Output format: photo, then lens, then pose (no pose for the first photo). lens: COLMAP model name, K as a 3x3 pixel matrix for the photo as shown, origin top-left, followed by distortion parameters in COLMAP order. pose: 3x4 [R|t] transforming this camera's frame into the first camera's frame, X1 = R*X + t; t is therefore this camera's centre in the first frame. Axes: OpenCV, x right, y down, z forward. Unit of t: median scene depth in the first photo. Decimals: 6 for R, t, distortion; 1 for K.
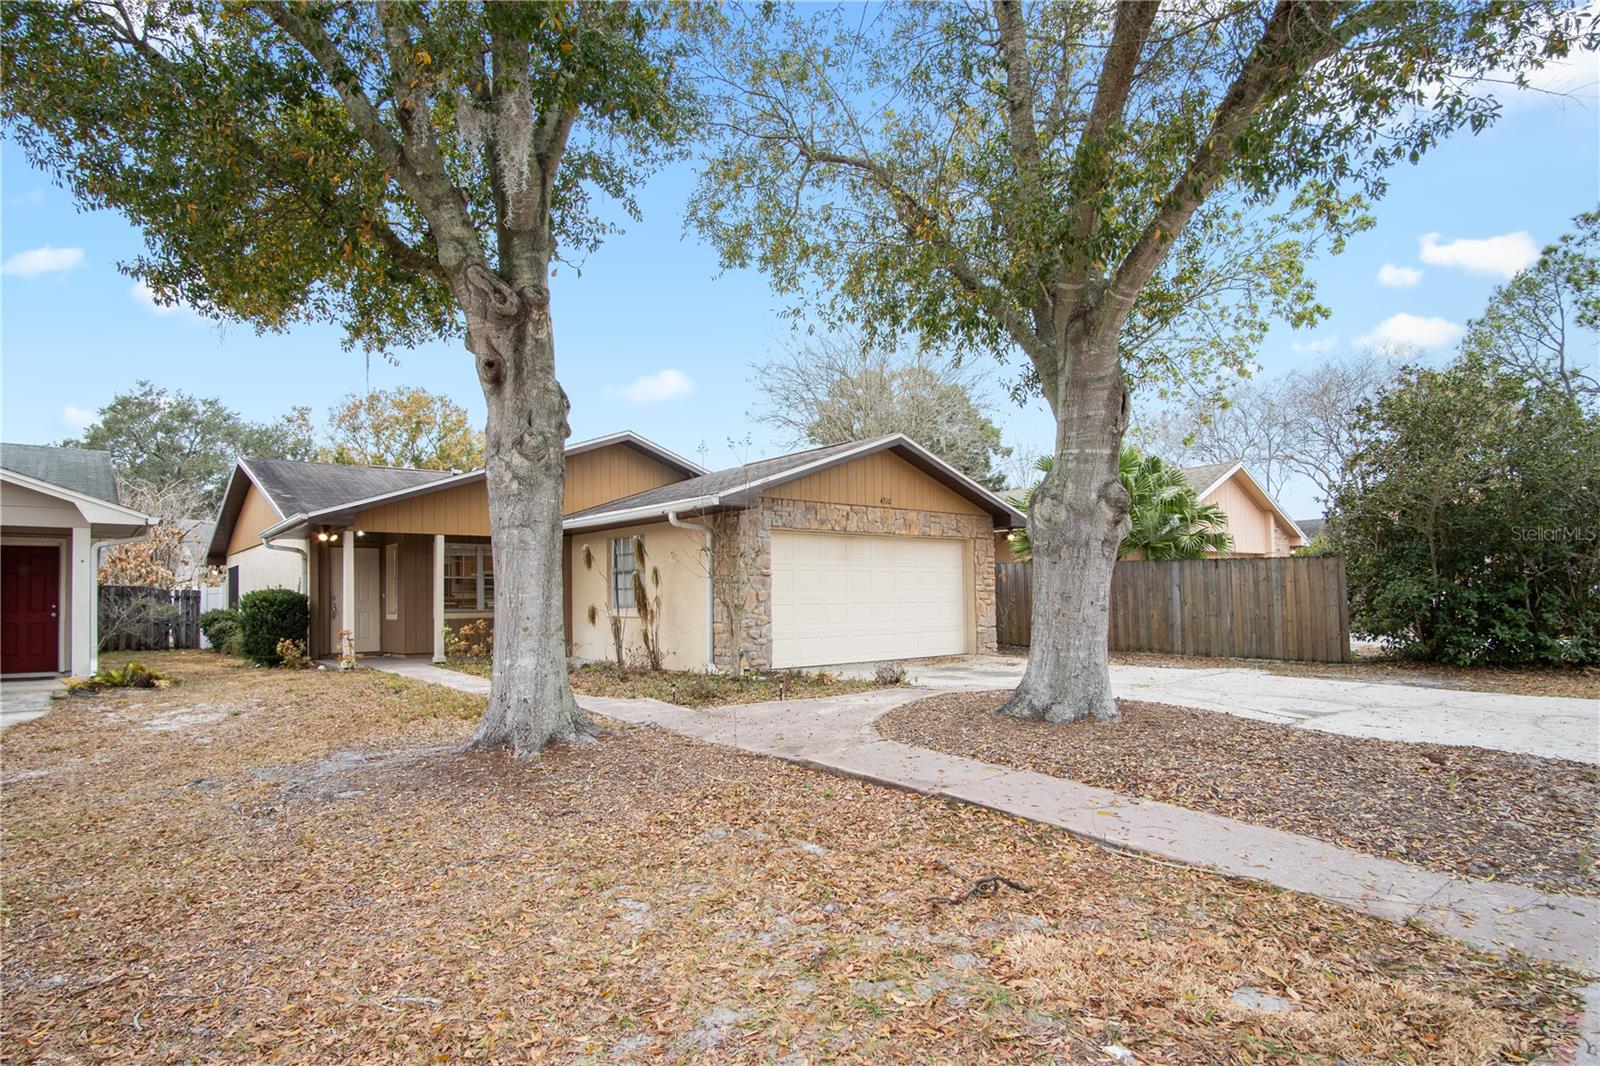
lens RADIAL K [[874.0, 0, 800.0], [0, 874.0, 533.0], [0, 0, 1]] dist [-0.015241, 0.001945]
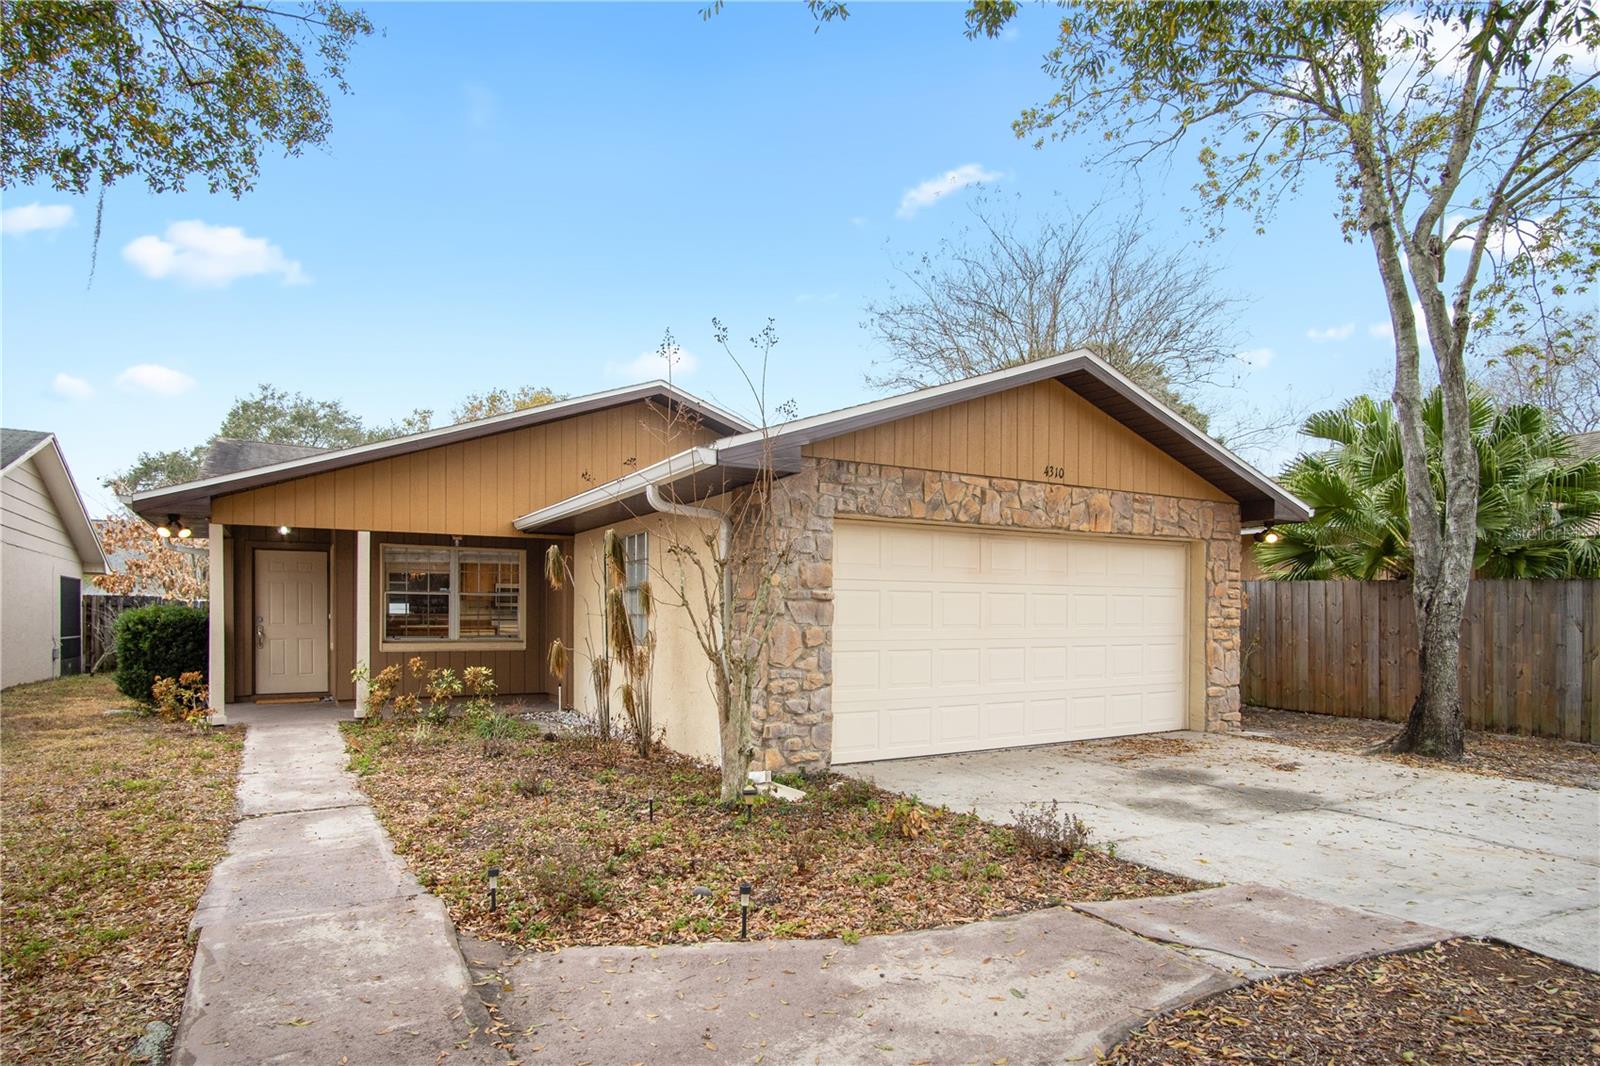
lens RADIAL K [[783.7, 0, 795.7], [0, 783.7, 604.6], [0, 0, 1]] dist [-0.010344, 0.000233]
pose [[0.974367, 0.018061, -0.224239, 0.050171], [-0.002054, 0.997445, 0.071412, 0.014374], [0.224956, -0.069121, 0.971914, 0.460803]]
